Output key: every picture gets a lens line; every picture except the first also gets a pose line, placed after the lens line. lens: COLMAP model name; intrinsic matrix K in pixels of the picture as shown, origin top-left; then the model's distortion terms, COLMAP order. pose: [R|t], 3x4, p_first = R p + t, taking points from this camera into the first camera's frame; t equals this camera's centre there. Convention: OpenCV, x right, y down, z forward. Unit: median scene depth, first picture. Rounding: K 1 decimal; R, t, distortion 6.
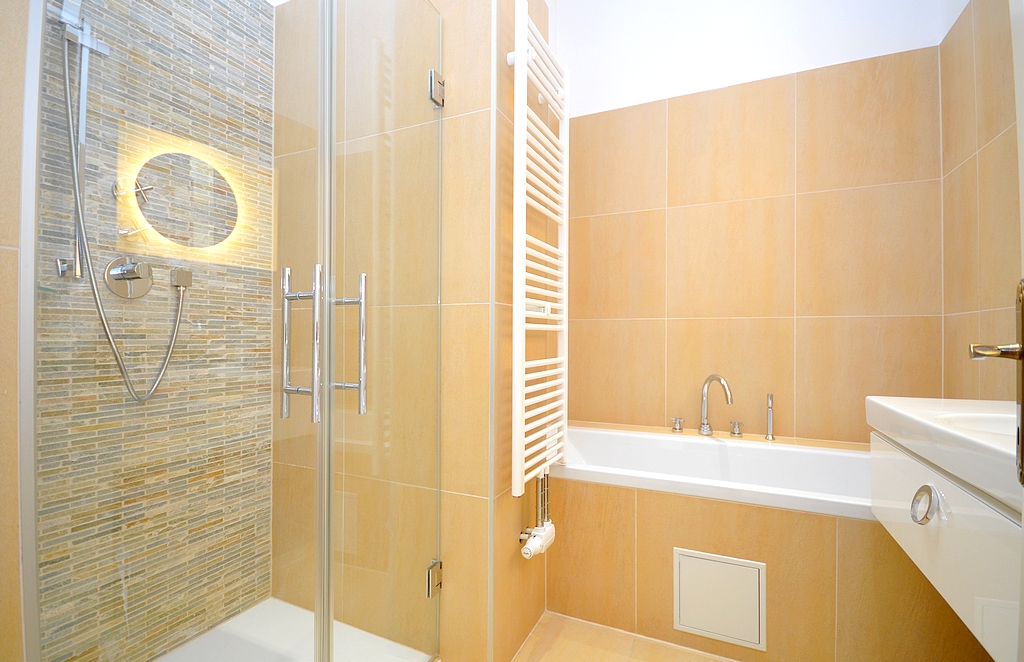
lens RADIAL K [[469.2, 0, 513.7], [0, 469.2, 328.0], [0, 0, 1]] dist [0.002252, 0.000163]
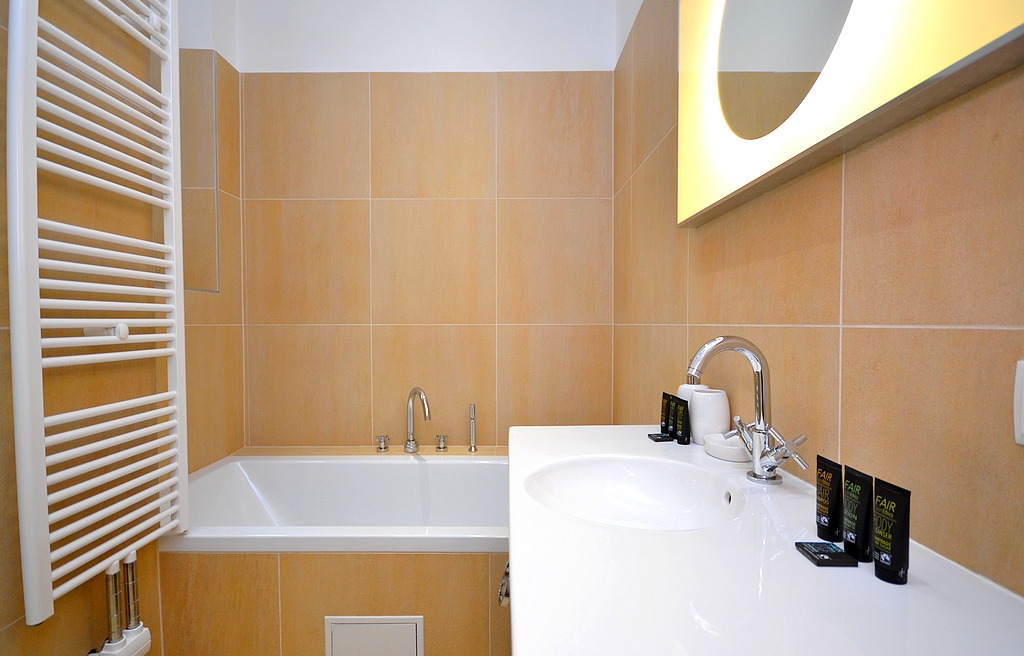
lens RADIAL K [[470.6, 0, 512.0], [0, 470.6, 328.0], [0, 0, 1]] dist [0.000984, 0.000490]
pose [[0.907349, -0.009708, 0.420266, 0.270182], [-0.002993, 0.999559, 0.029551, -0.057274], [-0.420368, -0.028071, 0.906920, 0.117589]]
